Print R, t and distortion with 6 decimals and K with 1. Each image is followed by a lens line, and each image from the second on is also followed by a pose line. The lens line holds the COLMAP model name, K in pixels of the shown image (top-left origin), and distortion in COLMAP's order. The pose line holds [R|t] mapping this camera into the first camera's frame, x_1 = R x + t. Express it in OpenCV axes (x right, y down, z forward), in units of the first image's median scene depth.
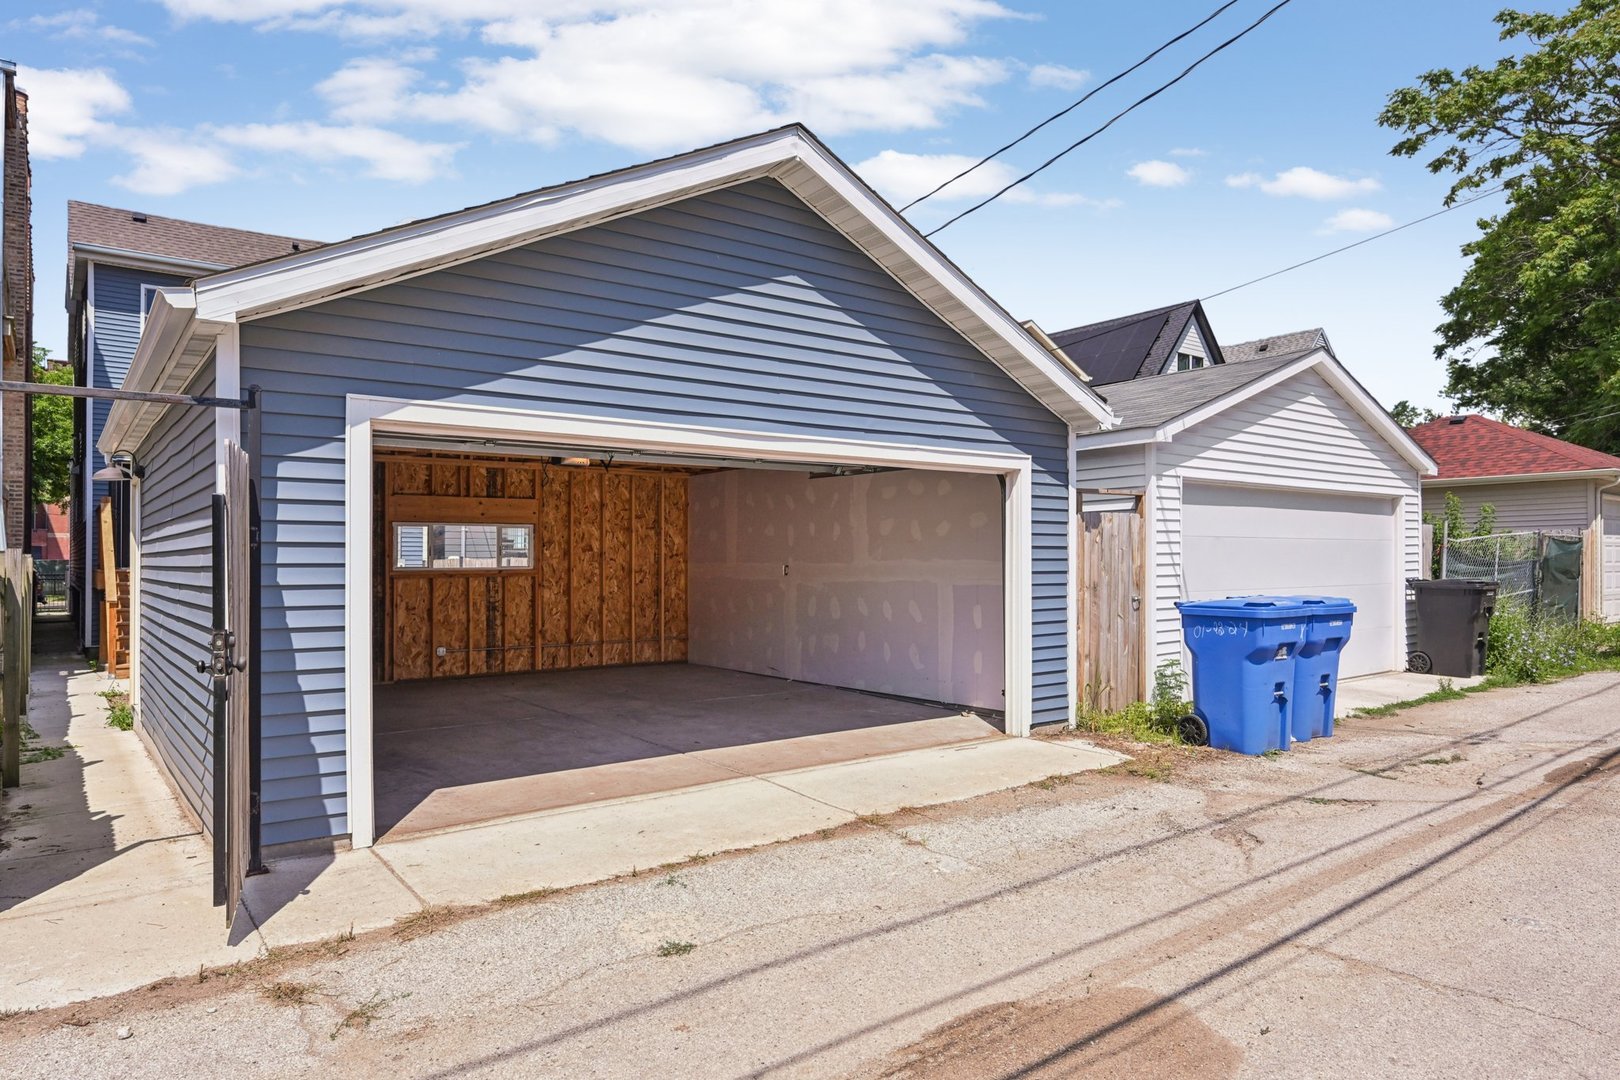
lens RADIAL K [[1001.6, 0, 815.1], [0, 1001.6, 547.7], [0, 0, 1]] dist [0.002913, 0.003105]
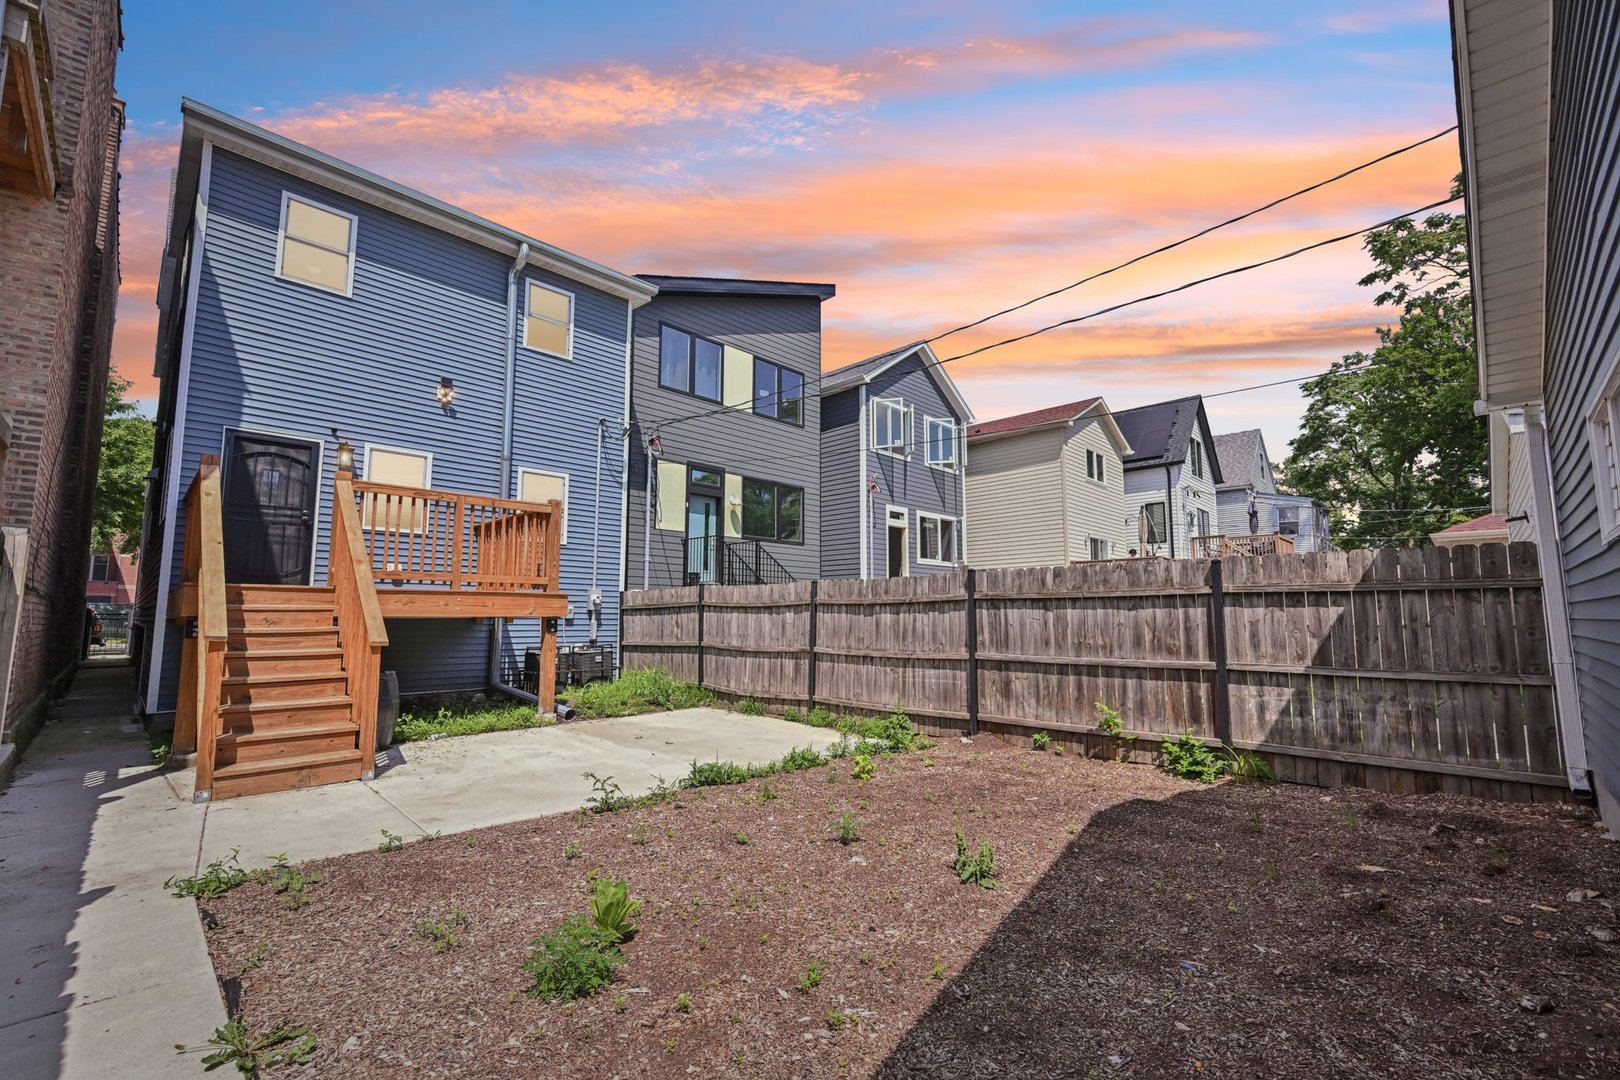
lens RADIAL K [[677.6, 0, 808.4], [0, 677.6, 550.3], [0, 0, 1]] dist [0.002784, 0.001078]
pose [[0.990344, 0.021478, 0.136955, -0.368402], [-0.009523, 0.996132, -0.087351, 0.029838], [-0.138301, 0.085203, 0.986718, 0.502387]]
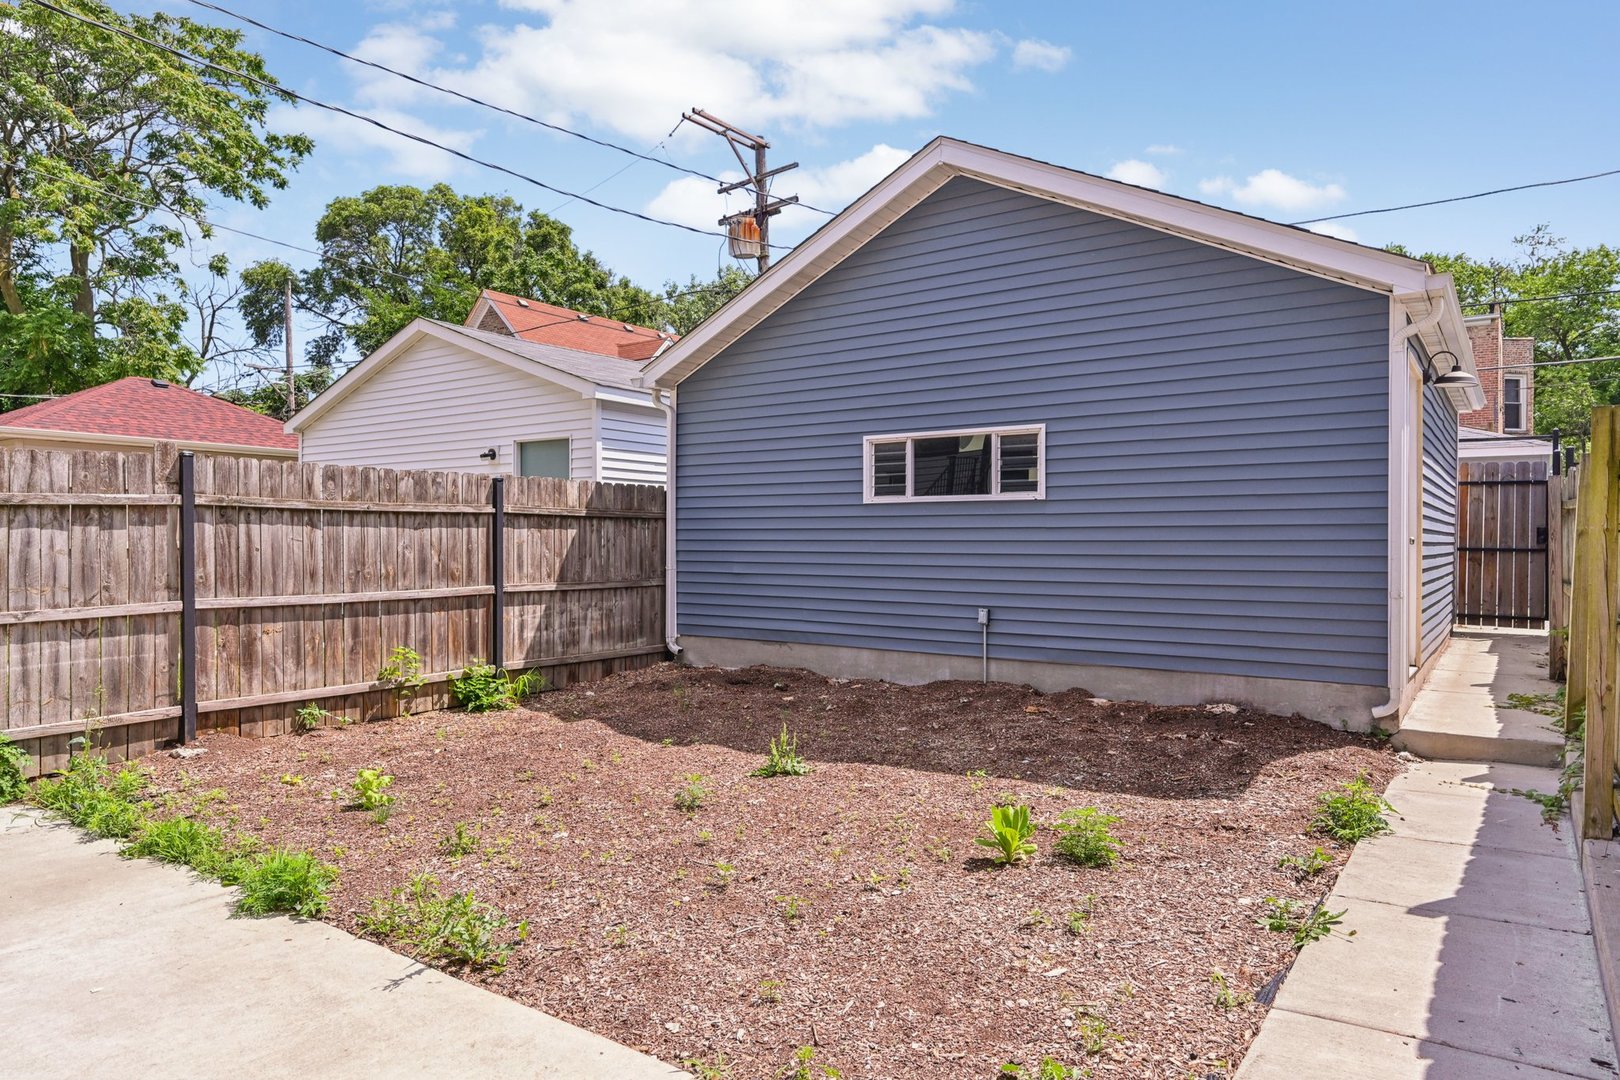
lens RADIAL K [[1001.6, 0, 815.1], [0, 1001.6, 547.7], [0, 0, 1]] dist [0.002913, 0.003105]
pose [[-0.296347, -0.003728, 0.955073, -1.416248], [-0.016473, 0.999864, -0.001209, 0.047699], [-0.954938, -0.016091, -0.296368, 1.793984]]
